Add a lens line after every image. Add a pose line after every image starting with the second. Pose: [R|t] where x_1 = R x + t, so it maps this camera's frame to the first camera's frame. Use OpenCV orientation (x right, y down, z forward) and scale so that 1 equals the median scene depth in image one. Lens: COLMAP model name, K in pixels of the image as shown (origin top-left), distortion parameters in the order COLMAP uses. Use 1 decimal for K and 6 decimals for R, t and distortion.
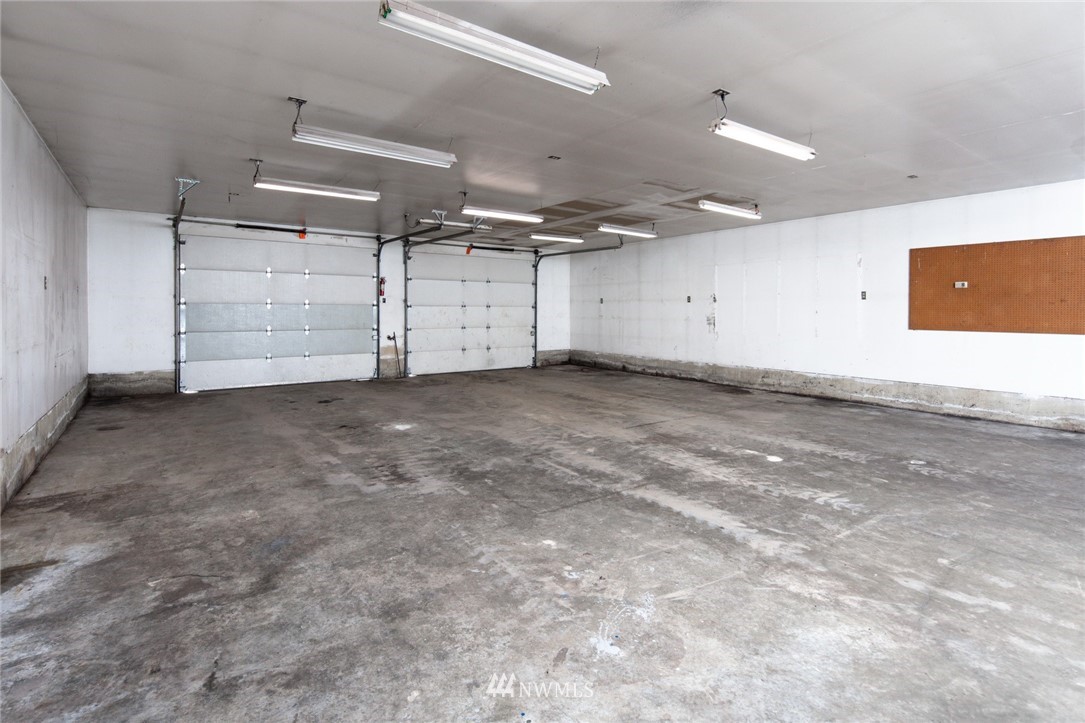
lens RADIAL K [[532.2, 0, 541.2], [0, 532.2, 315.4], [0, 0, 1]] dist [0.001997, -0.000249]
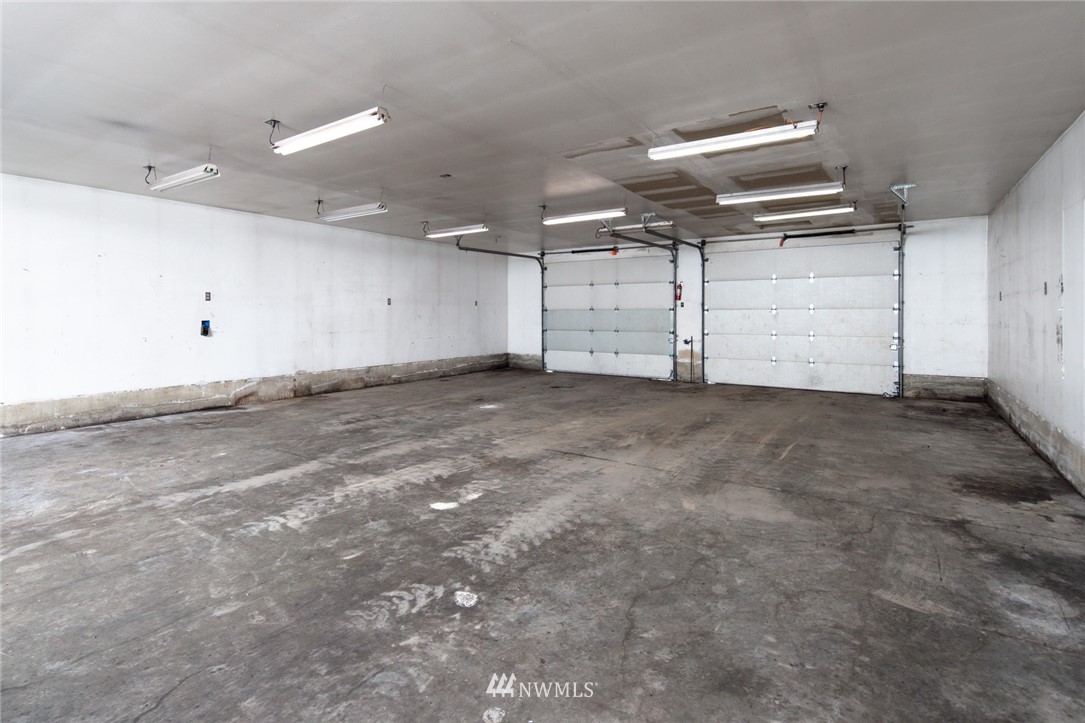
lens RADIAL K [[527.4, 0, 545.7], [0, 527.4, 309.6], [0, 0, 1]] dist [-0.003094, -0.000838]
pose [[0.336401, -0.012981, -0.941629, 0.566159], [-0.008114, 0.999828, -0.016683, 0.000292], [0.941684, 0.013253, 0.336238, 0.415839]]
